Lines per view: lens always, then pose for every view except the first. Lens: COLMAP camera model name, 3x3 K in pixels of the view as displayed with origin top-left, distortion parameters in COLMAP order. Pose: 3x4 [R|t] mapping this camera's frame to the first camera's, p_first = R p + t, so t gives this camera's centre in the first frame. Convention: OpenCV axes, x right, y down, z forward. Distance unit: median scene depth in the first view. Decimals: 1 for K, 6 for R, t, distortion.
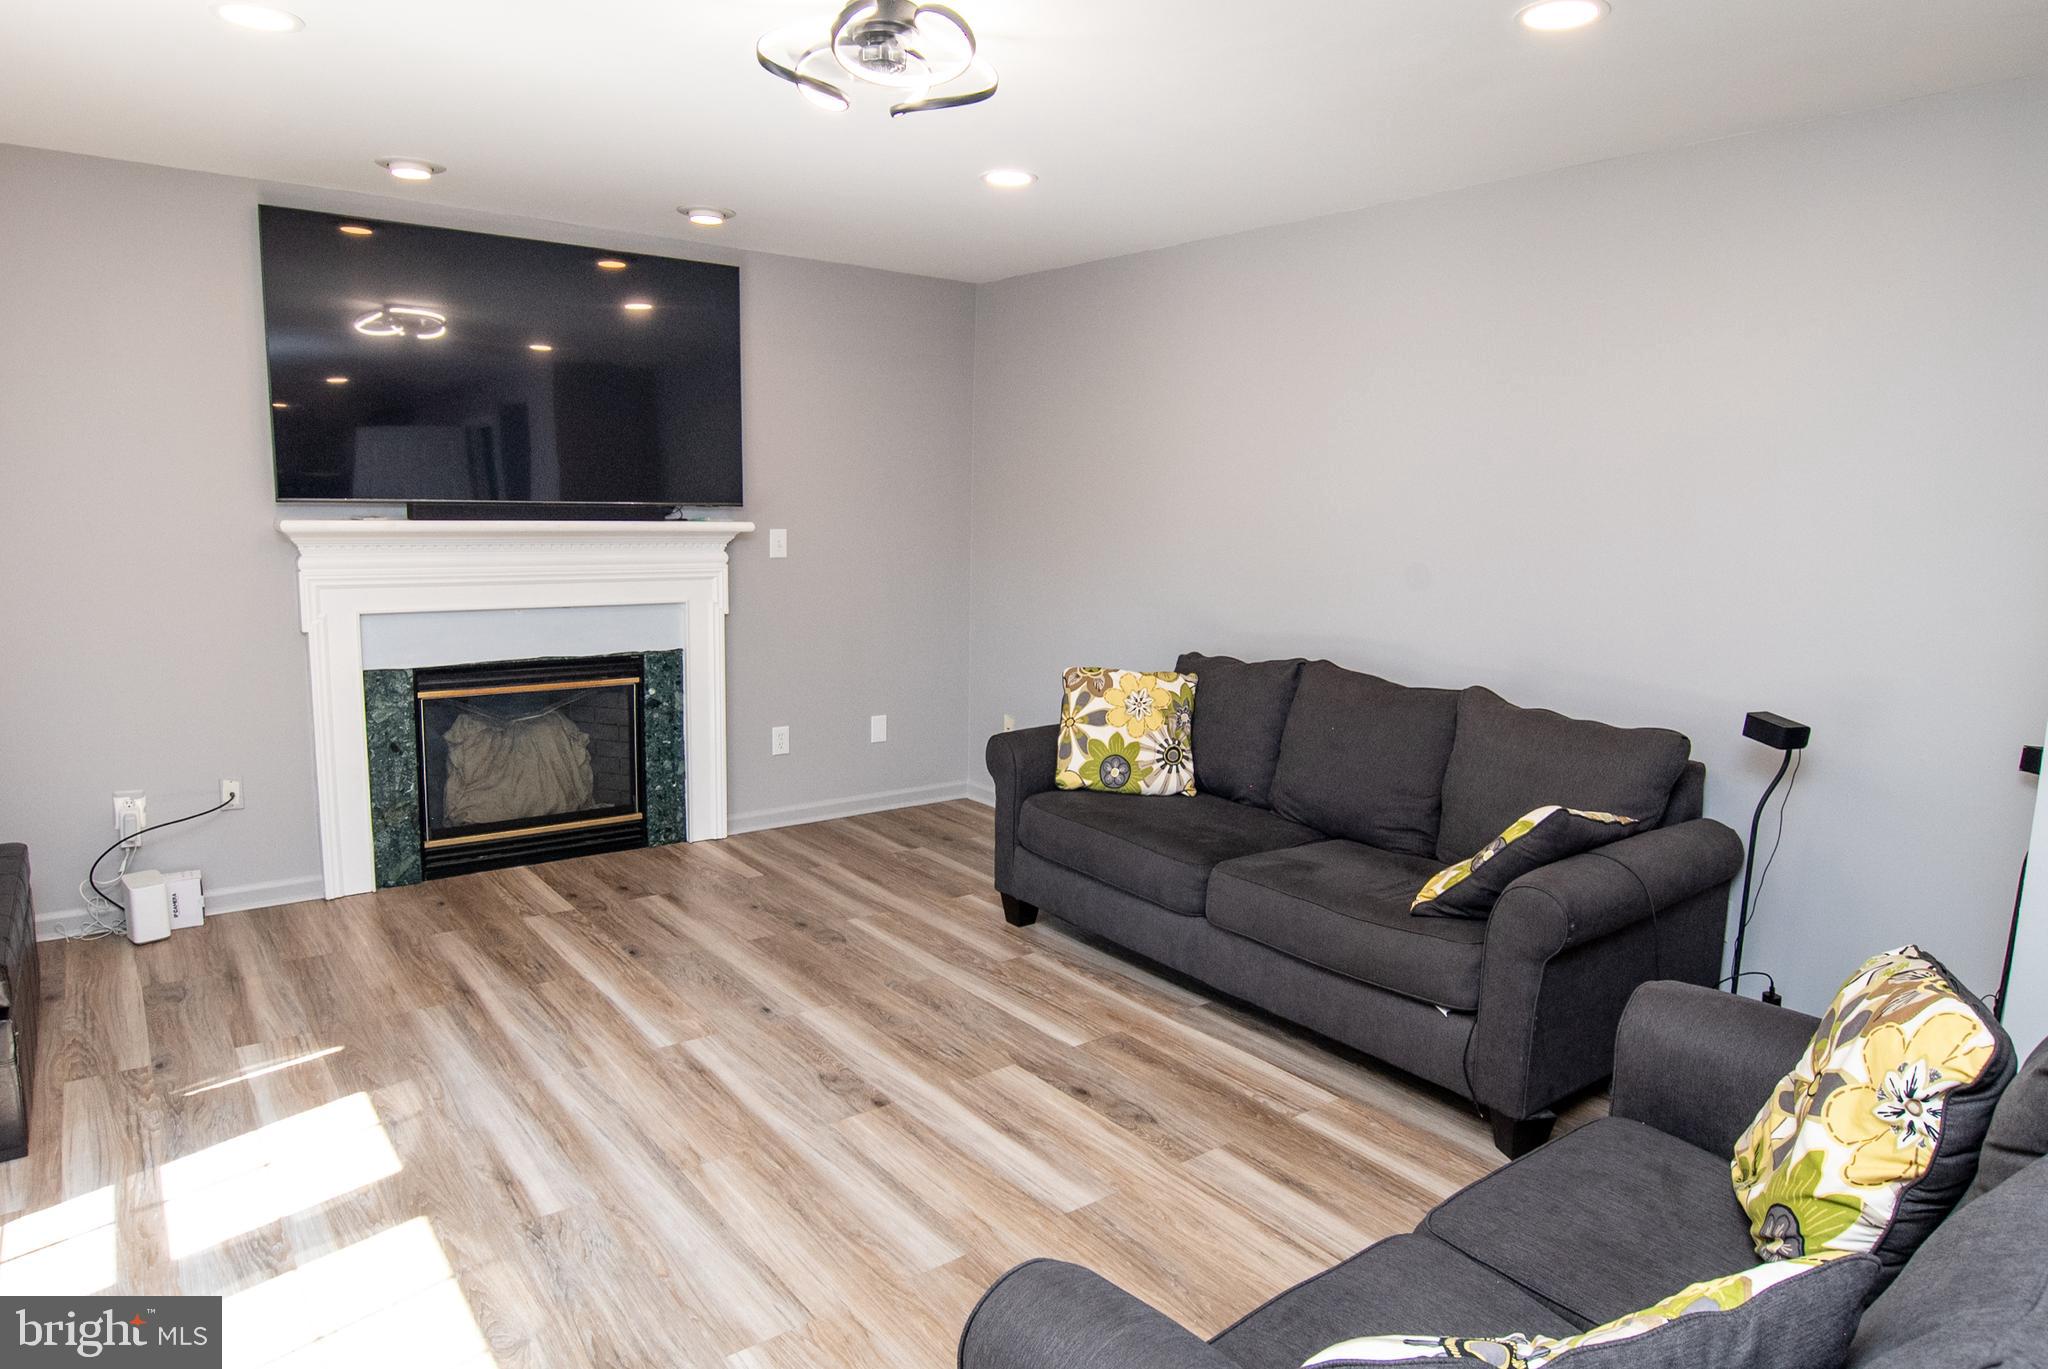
lens RADIAL K [[1264.2, 0, 1015.7], [0, 1264.2, 689.7], [0, 0, 1]] dist [-0.035140, 0.001348]
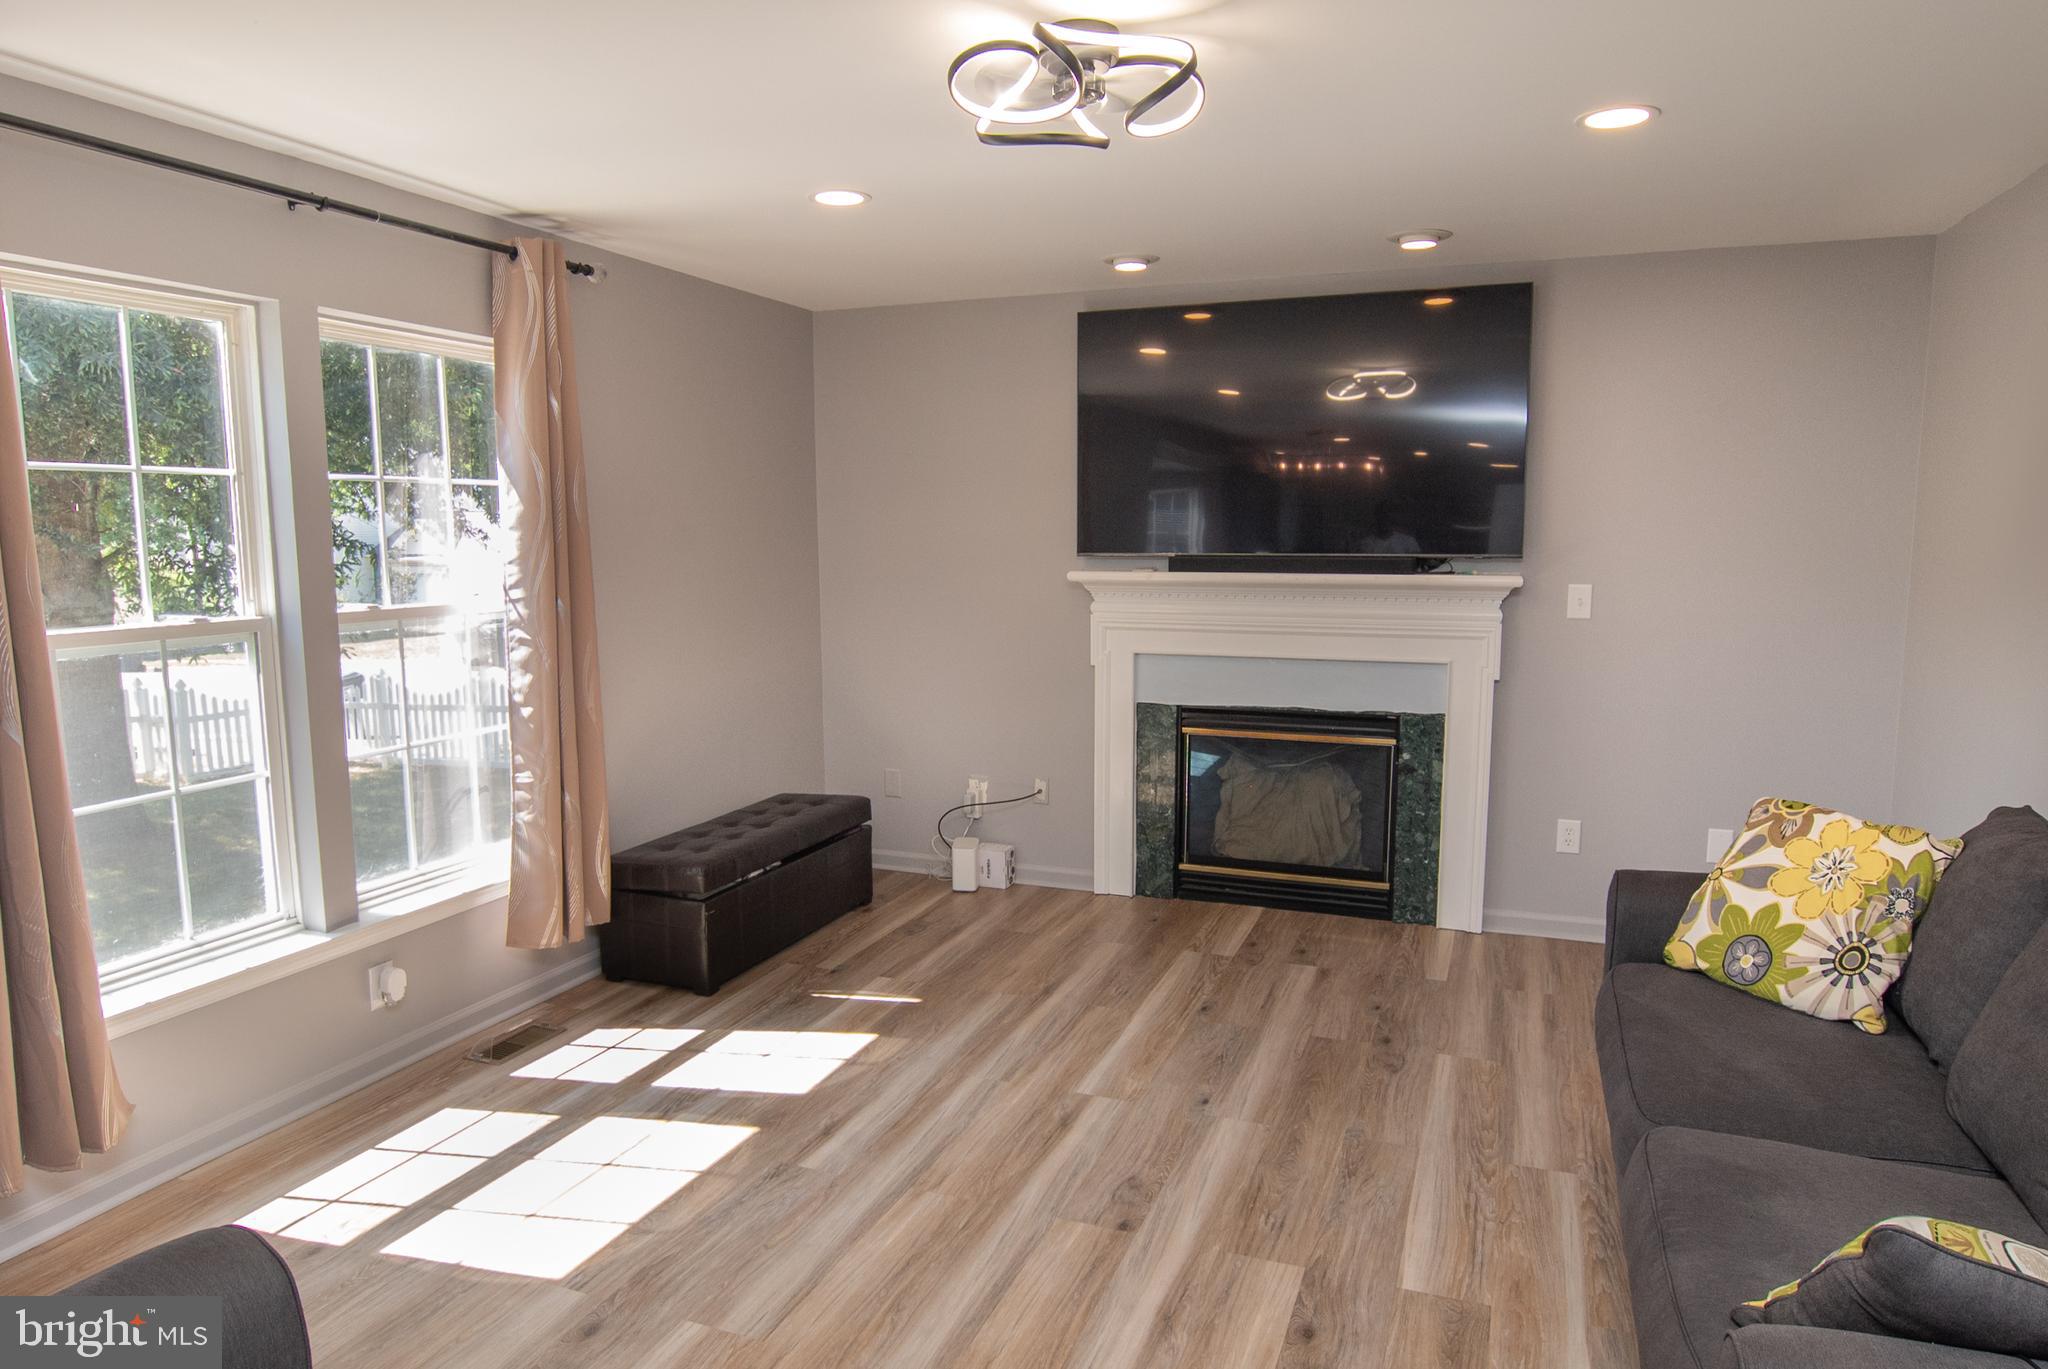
lens RADIAL K [[1264.2, 0, 983.3], [0, 1264.2, 688.7], [0, 0, 1]] dist [-0.035140, 0.001348]
pose [[0.502907, 0.084668, -0.860184, 0.416318], [-0.111814, 0.993201, 0.032389, -0.051640], [0.857078, 0.079892, 0.508955, 0.303447]]
